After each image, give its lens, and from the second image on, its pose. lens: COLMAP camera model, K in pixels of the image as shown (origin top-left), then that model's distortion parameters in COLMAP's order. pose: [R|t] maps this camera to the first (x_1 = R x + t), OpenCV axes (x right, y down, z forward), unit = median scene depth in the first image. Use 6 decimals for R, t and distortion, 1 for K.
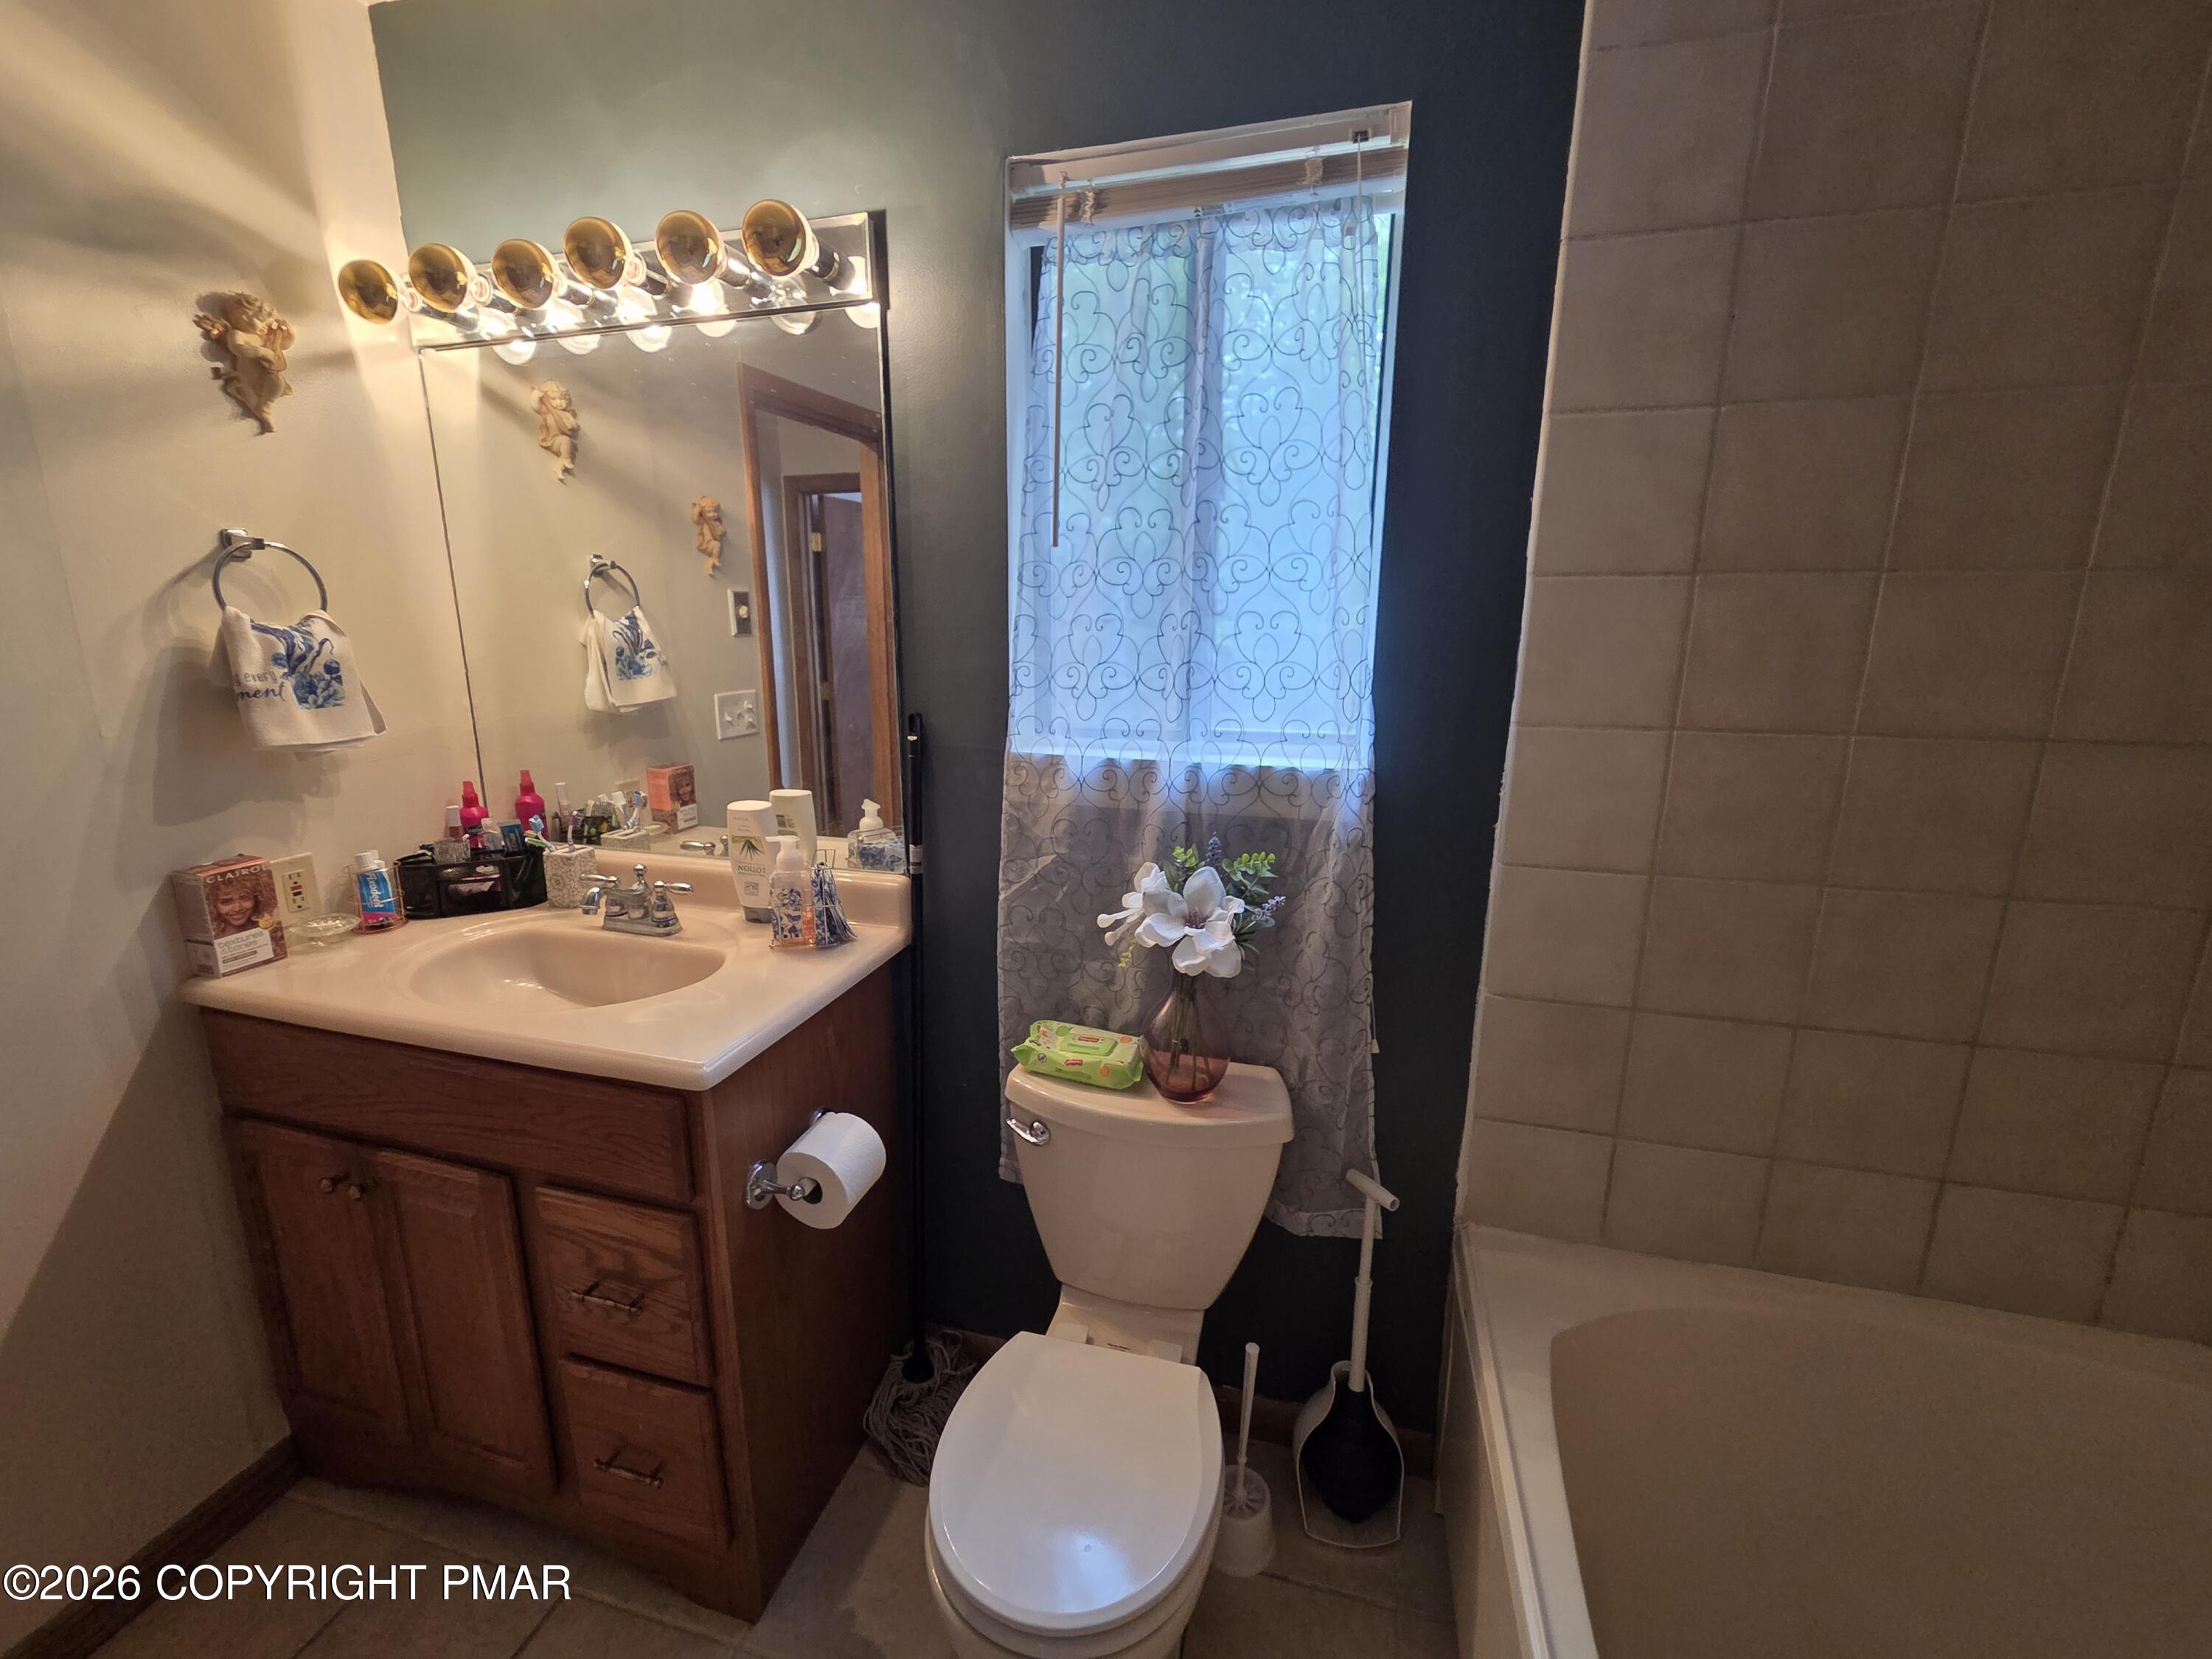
lens RADIAL K [[916.5, 0, 1101.5], [0, 916.5, 831.3], [0, 0, 1]] dist [0.005282, -0.001676]
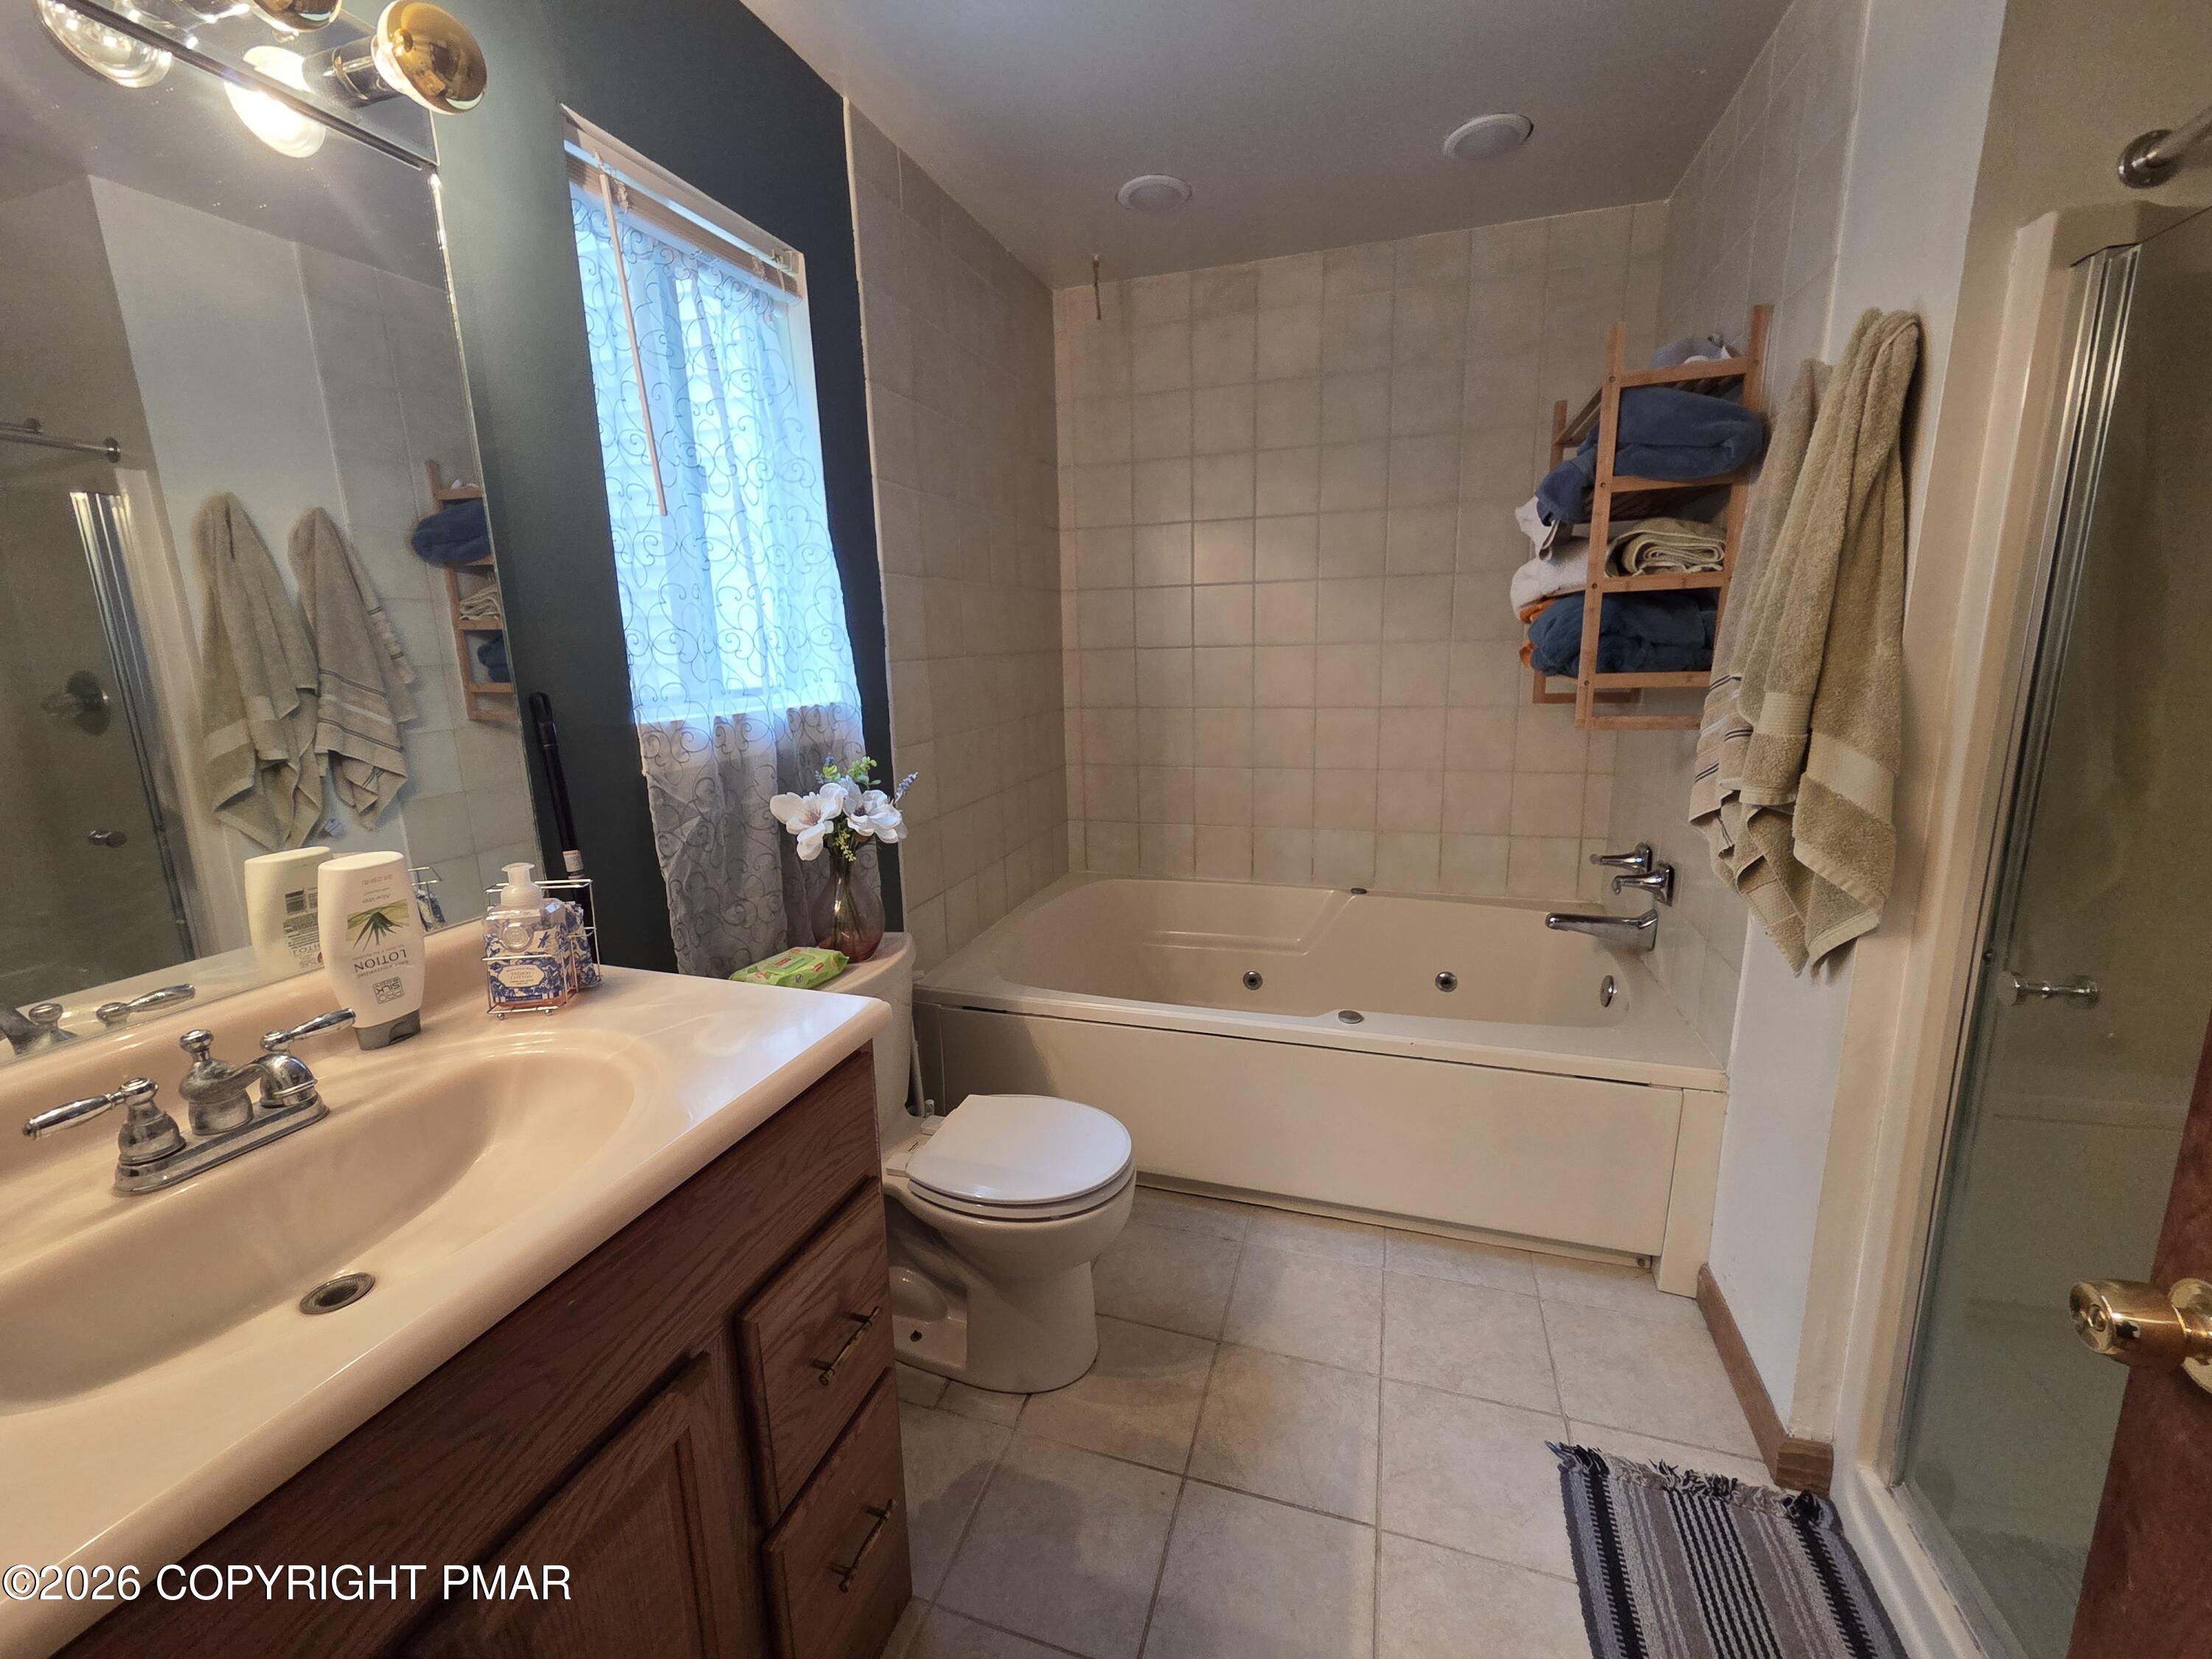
lens RADIAL K [[916.5, 0, 1100.1], [0, 916.5, 826.4], [0, 0, 1]] dist [0.005282, -0.001676]
pose [[0.041737, -0.209195, 0.976983, -1.078170], [0.240300, 0.951234, 0.193416, -0.056619], [-0.969801, 0.226696, 0.089971, 0.488570]]
